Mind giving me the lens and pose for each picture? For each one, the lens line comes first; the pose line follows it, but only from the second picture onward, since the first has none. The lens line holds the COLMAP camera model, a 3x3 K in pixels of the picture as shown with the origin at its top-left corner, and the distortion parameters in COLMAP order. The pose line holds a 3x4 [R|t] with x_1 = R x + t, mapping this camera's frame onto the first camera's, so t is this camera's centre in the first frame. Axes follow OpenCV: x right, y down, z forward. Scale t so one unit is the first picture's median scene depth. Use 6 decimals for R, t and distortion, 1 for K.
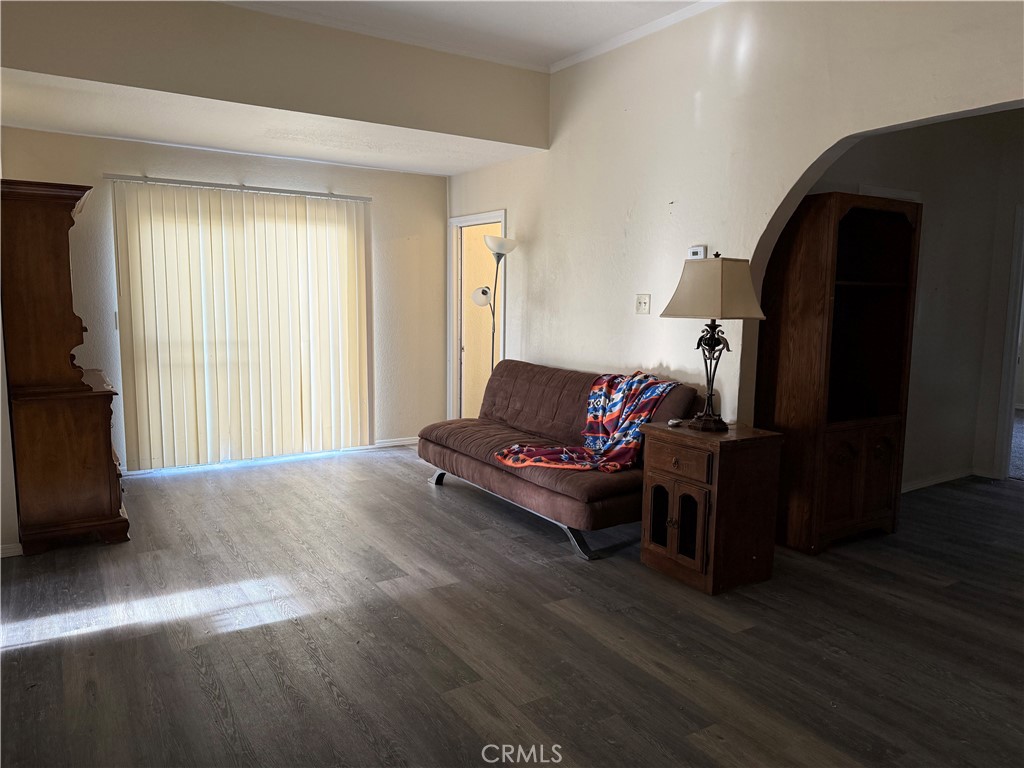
lens RADIAL K [[709.2, 0, 508.4], [0, 709.2, 385.9], [0, 0, 1]] dist [0.099113, -0.136725]
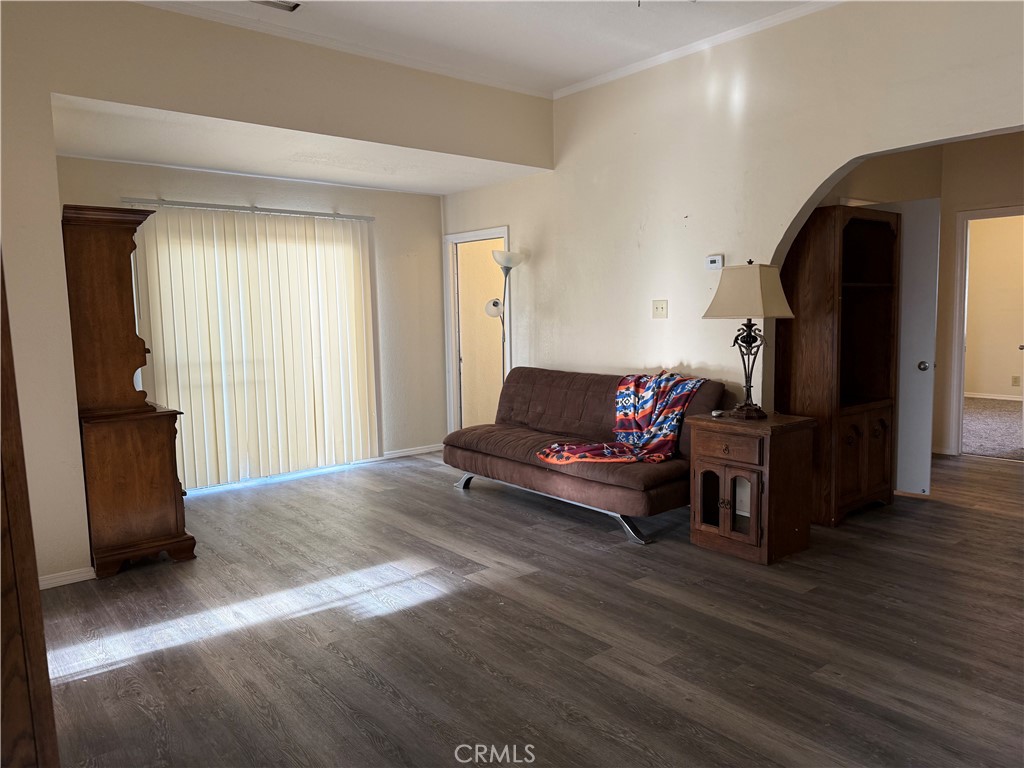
lens RADIAL K [[703.6, 0, 512.0], [0, 703.6, 384.0], [0, 0, 1]] dist [0.093768, -0.129506]
pose [[0.992208, -0.044283, 0.116458, -0.178164], [0.046796, 0.998725, -0.018931, 0.009901], [-0.115471, 0.024233, 0.993015, -0.049147]]
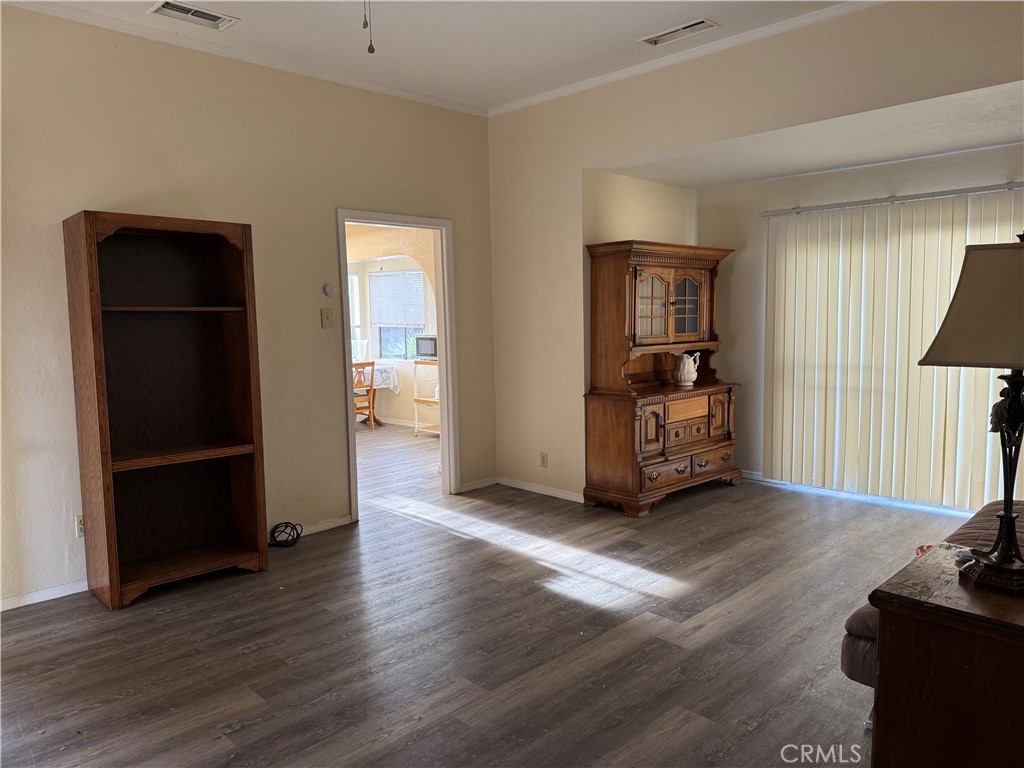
lens RADIAL K [[709.2, 0, 508.4], [0, 709.2, 385.9], [0, 0, 1]] dist [0.099113, -0.136725]
pose [[0.214677, 0.082395, -0.973203, 0.573204], [-0.102098, 0.992869, 0.061539, -0.061964], [0.971334, 0.086151, 0.221558, 0.450158]]
